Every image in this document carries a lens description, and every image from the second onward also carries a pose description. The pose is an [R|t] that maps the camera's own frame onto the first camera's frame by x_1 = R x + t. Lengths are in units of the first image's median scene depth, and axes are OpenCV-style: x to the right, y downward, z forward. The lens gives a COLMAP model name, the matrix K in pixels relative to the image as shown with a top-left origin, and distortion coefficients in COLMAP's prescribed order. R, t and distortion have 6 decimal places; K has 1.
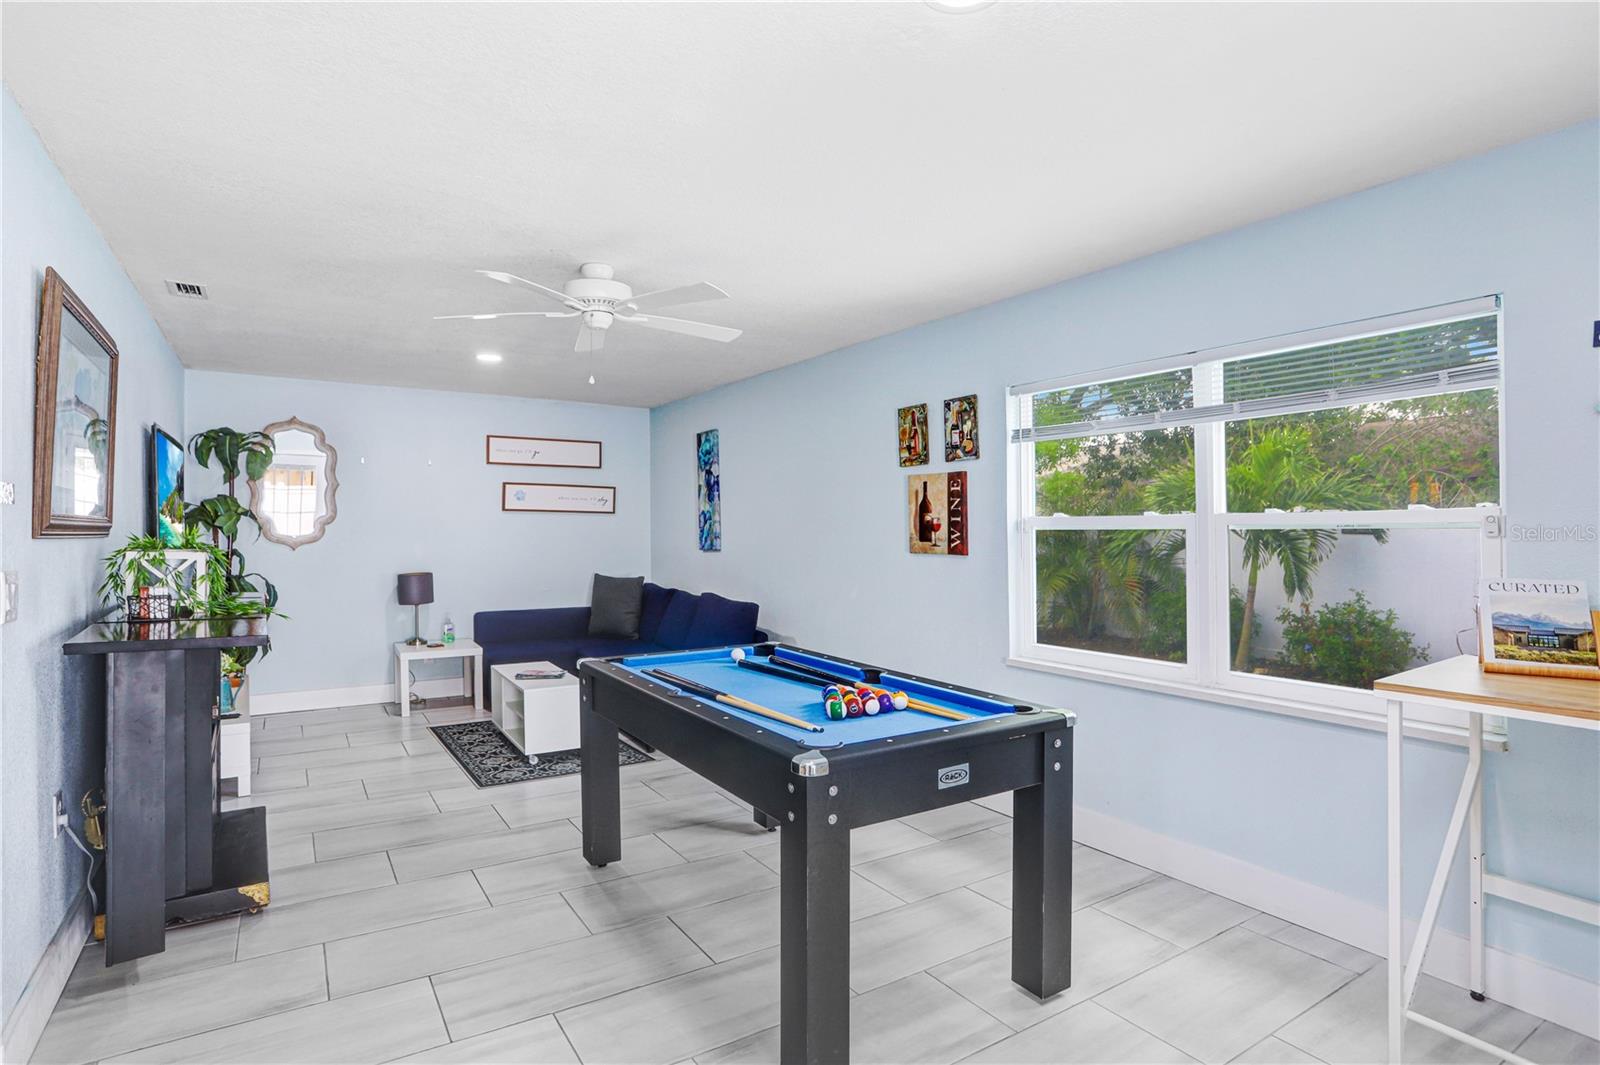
lens RADIAL K [[824.1, 0, 799.1], [0, 824.1, 538.8], [0, 0, 1]] dist [-0.069778, 0.029416]
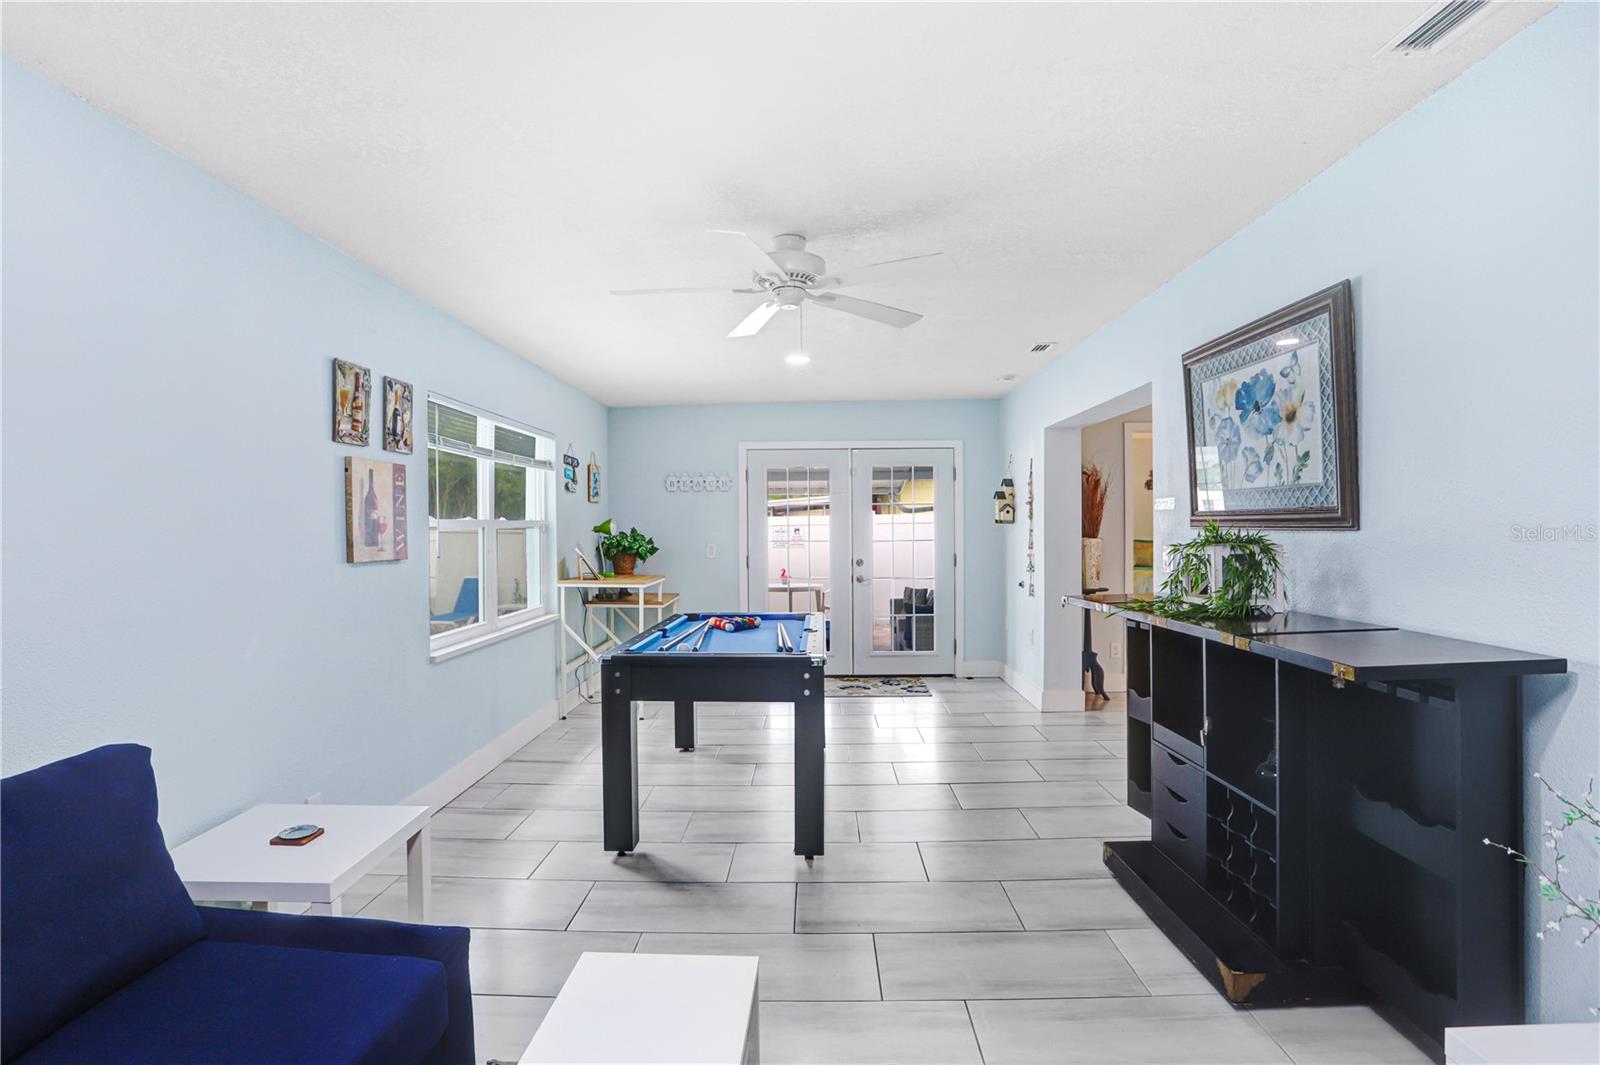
lens RADIAL K [[804.5, 0, 799.6], [0, 804.5, 524.9], [0, 0, 1]] dist [-0.039779, 0.002455]
pose [[-0.827182, 0.003849, 0.561921, -0.617602], [0.010752, 0.999902, 0.008978, -0.019362], [-0.561831, 0.013468, -0.827142, 1.420724]]
